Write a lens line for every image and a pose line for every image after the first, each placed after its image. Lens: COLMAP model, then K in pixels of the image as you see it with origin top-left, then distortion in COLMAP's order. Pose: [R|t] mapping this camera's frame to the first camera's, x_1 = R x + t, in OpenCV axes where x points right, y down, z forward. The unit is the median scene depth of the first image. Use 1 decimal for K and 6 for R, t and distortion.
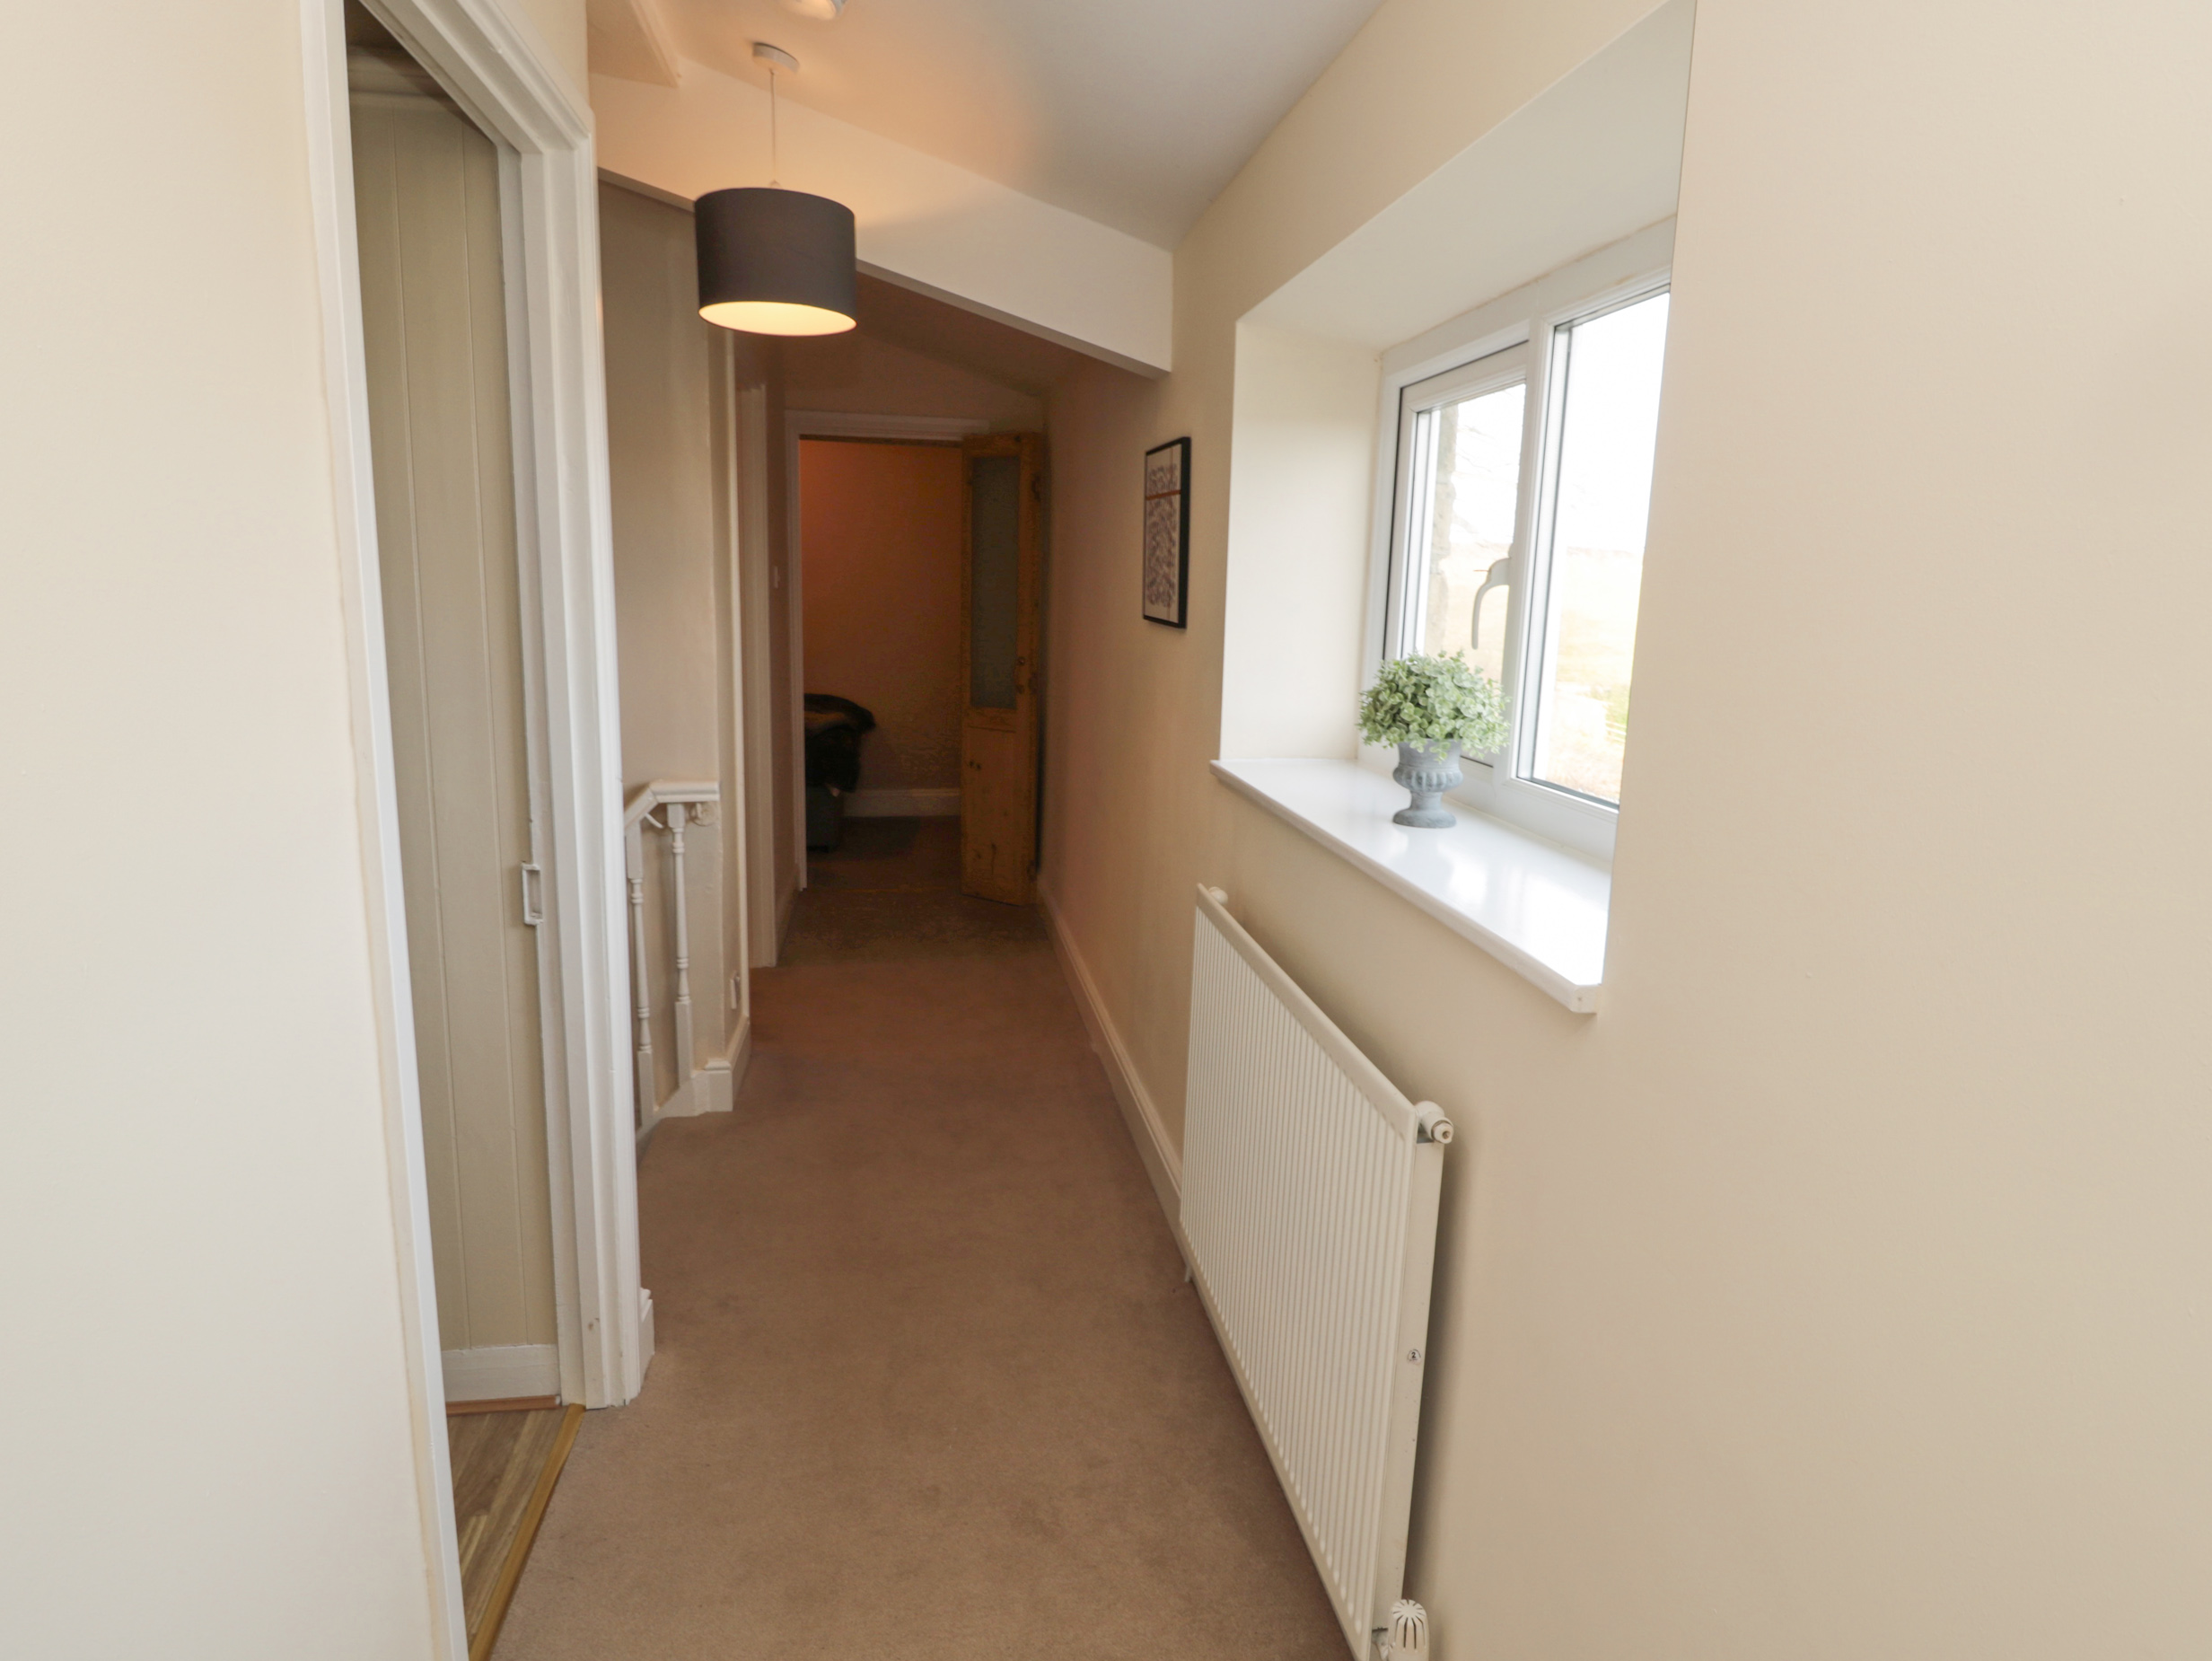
lens RADIAL K [[1244.3, 0, 1106.7], [0, 1244.3, 823.6], [0, 0, 1]] dist [-0.004978, -0.006351]
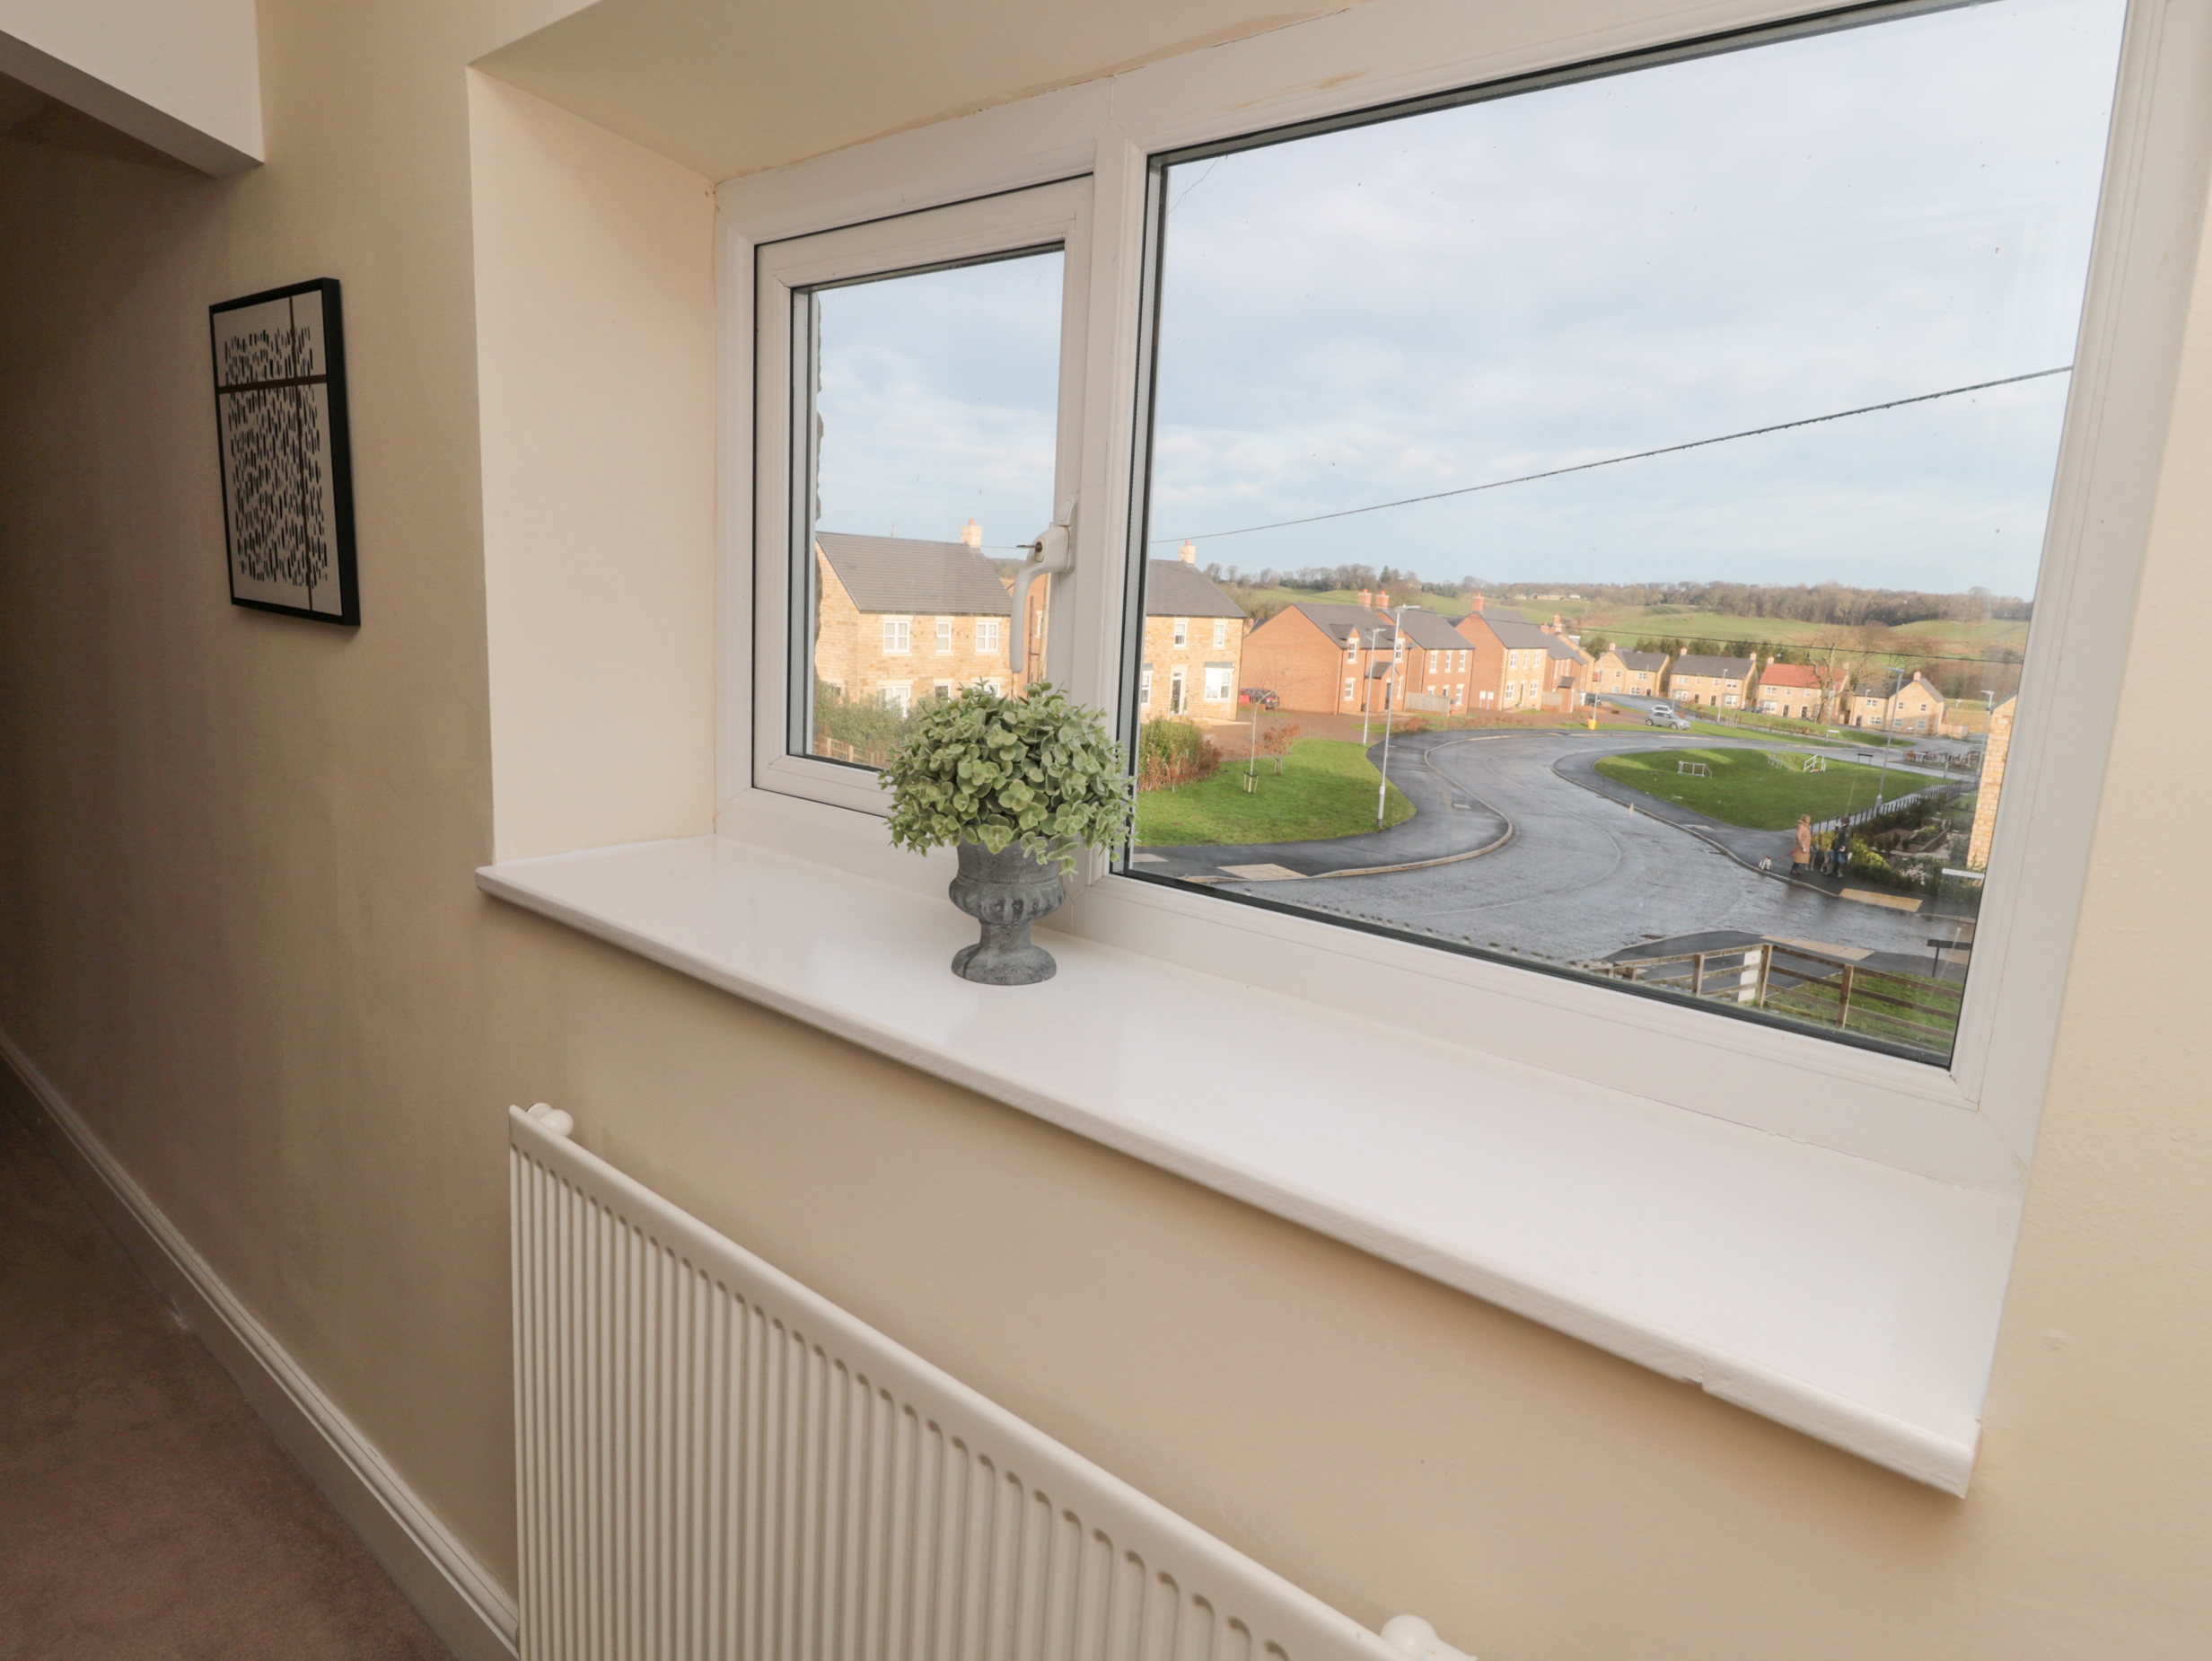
lens RADIAL K [[1244.3, 0, 1065.1], [0, 1244.3, 799.1], [0, 0, 1]] dist [-0.004978, -0.006351]
pose [[0.752460, -0.102683, 0.650584, -0.069296], [0.096766, 0.994289, 0.045013, -0.072670], [-0.651491, 0.029084, 0.758099, 0.365703]]
